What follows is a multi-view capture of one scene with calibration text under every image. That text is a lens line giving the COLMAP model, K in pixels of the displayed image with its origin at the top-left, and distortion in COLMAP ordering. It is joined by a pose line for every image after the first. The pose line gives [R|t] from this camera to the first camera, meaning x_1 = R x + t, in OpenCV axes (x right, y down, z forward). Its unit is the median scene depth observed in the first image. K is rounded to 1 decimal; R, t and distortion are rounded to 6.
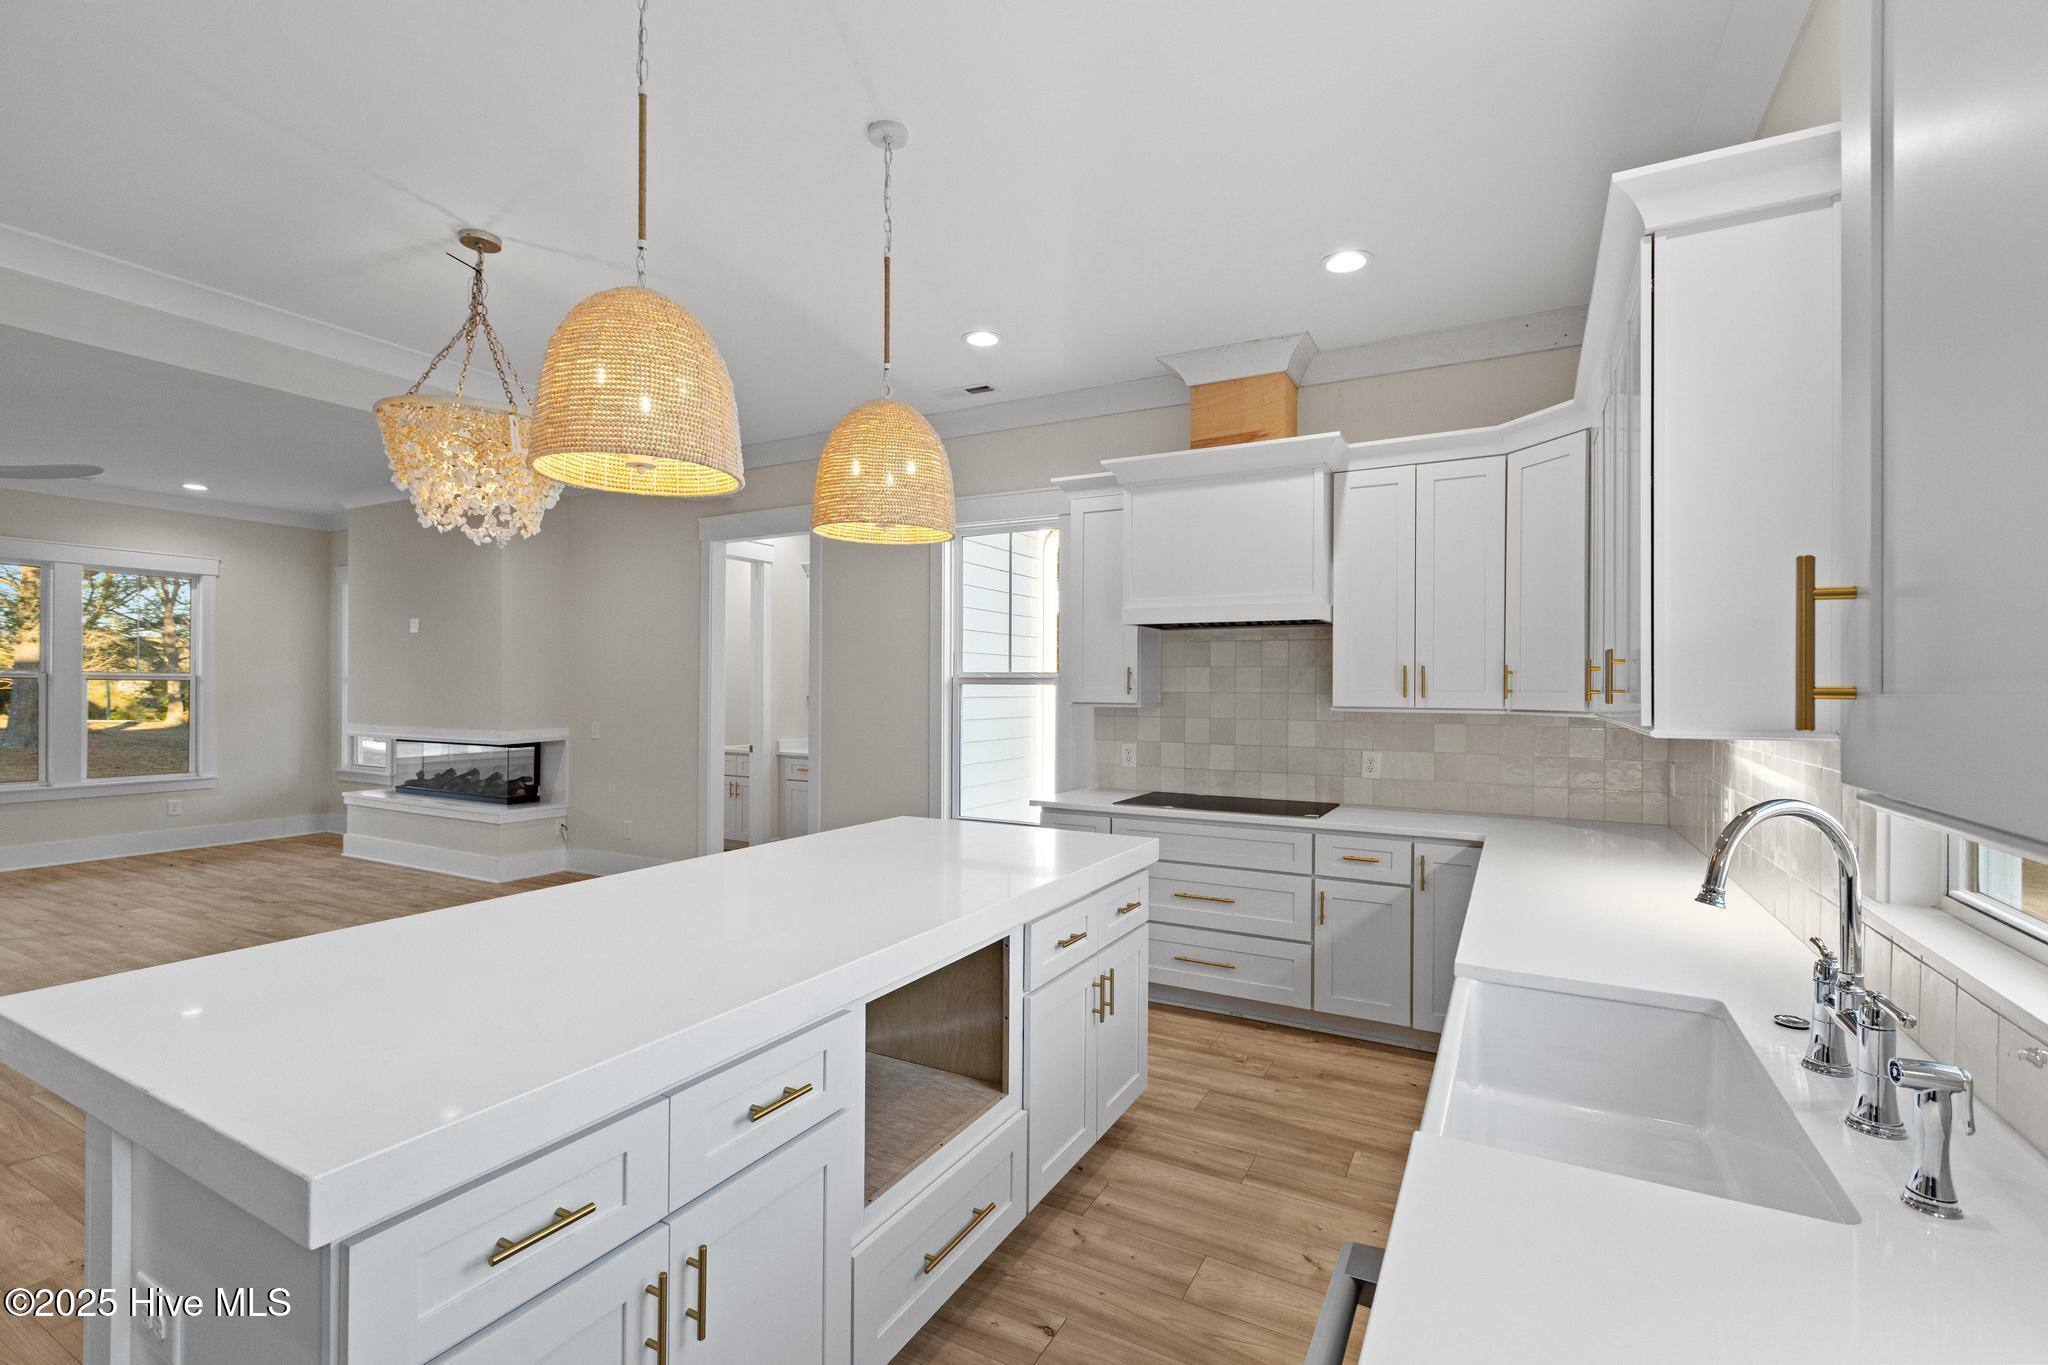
lens RADIAL K [[914.9, 0, 1030.5], [0, 914.9, 684.8], [0, 0, 1]] dist [0.002901, -0.000621]
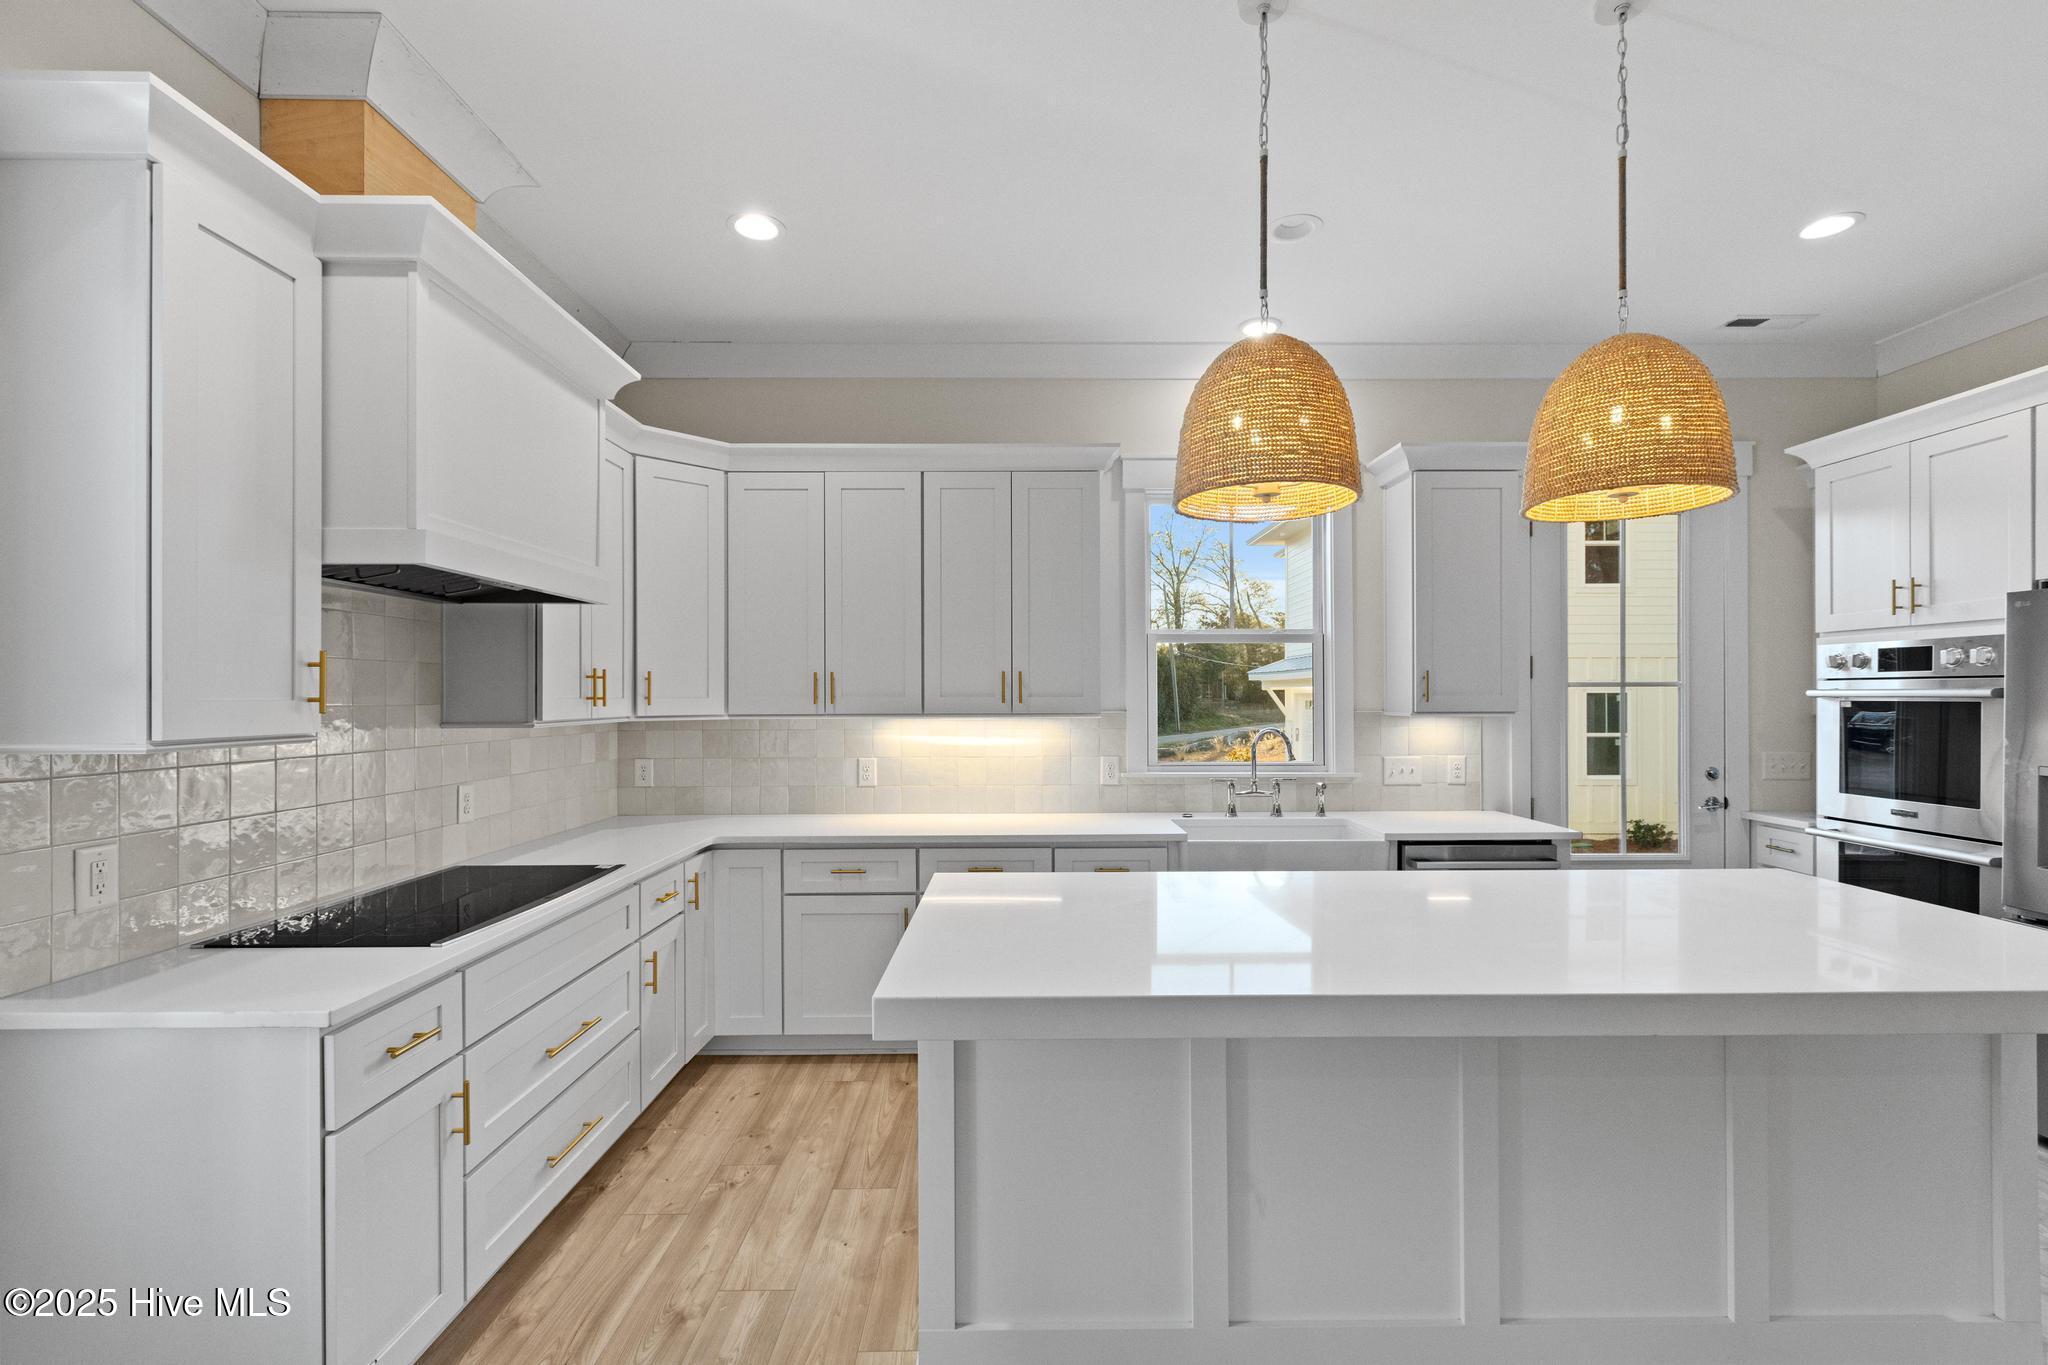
lens RADIAL K [[914.9, 0, 1022.5], [0, 914.9, 693.5], [0, 0, 1]] dist [0.002901, -0.000621]
pose [[-0.485796, -0.003555, 0.874065, -0.302598], [-0.001371, 0.999994, 0.003305, -0.000541], [-0.874071, 0.000407, -0.485798, 0.633705]]
